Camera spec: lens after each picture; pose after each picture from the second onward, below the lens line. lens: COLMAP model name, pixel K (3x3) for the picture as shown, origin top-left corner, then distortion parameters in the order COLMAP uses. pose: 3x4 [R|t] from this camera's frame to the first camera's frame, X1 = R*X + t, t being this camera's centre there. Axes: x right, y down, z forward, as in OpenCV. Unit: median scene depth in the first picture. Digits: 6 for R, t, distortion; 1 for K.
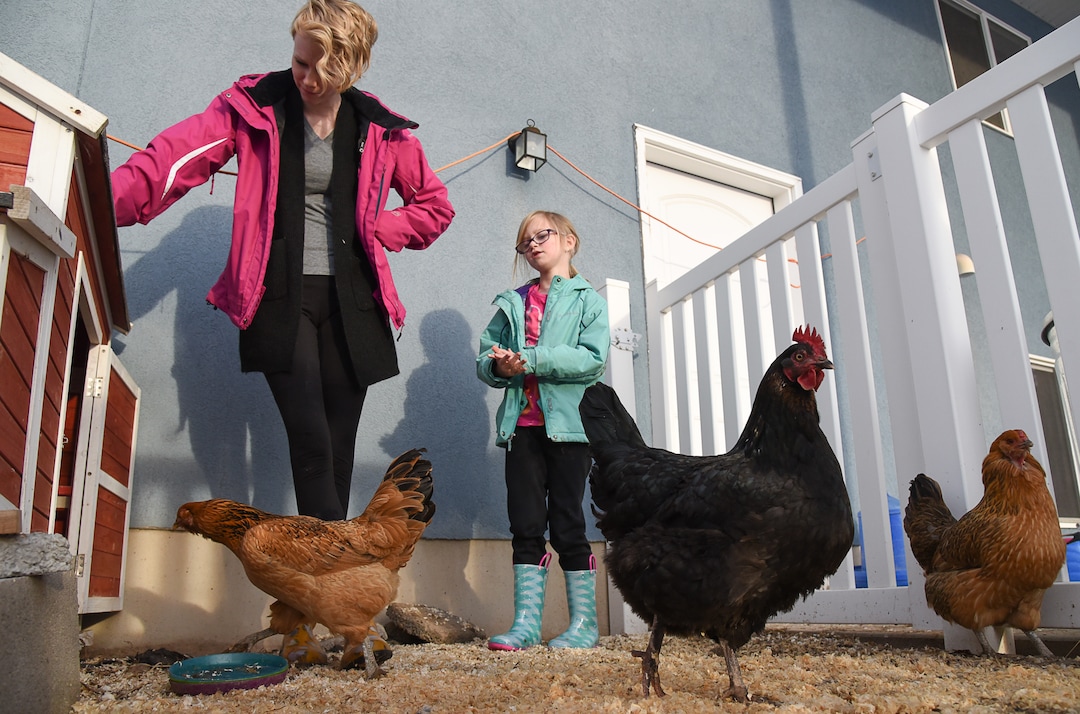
lens RADIAL K [[782.8, 0, 543.6], [0, 782.8, 400.2], [0, 0, 1]] dist [-0.126172, 0.057559]
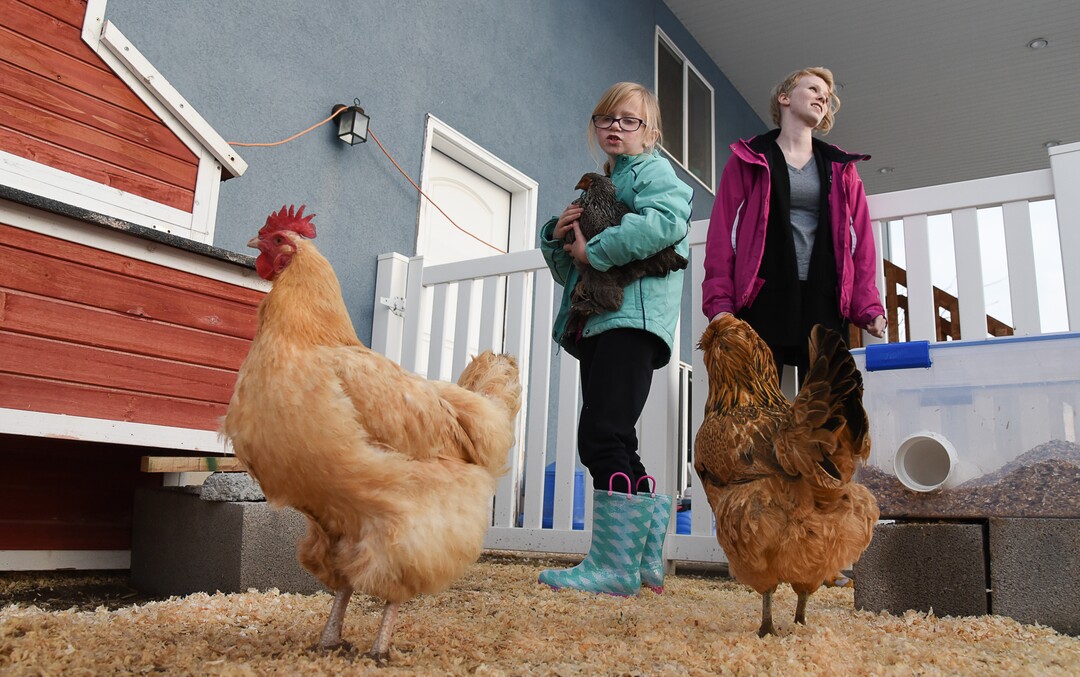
lens RADIAL K [[885.5, 0, 540.0], [0, 885.5, 338.5], [0, 0, 1]] dist [-0.117284, 0.001896]
pose [[0.869686, 0.161463, 0.466450, -0.298575], [-0.179590, 0.983725, -0.005677, -0.055137], [-0.459775, -0.078833, 0.884529, -0.259422]]
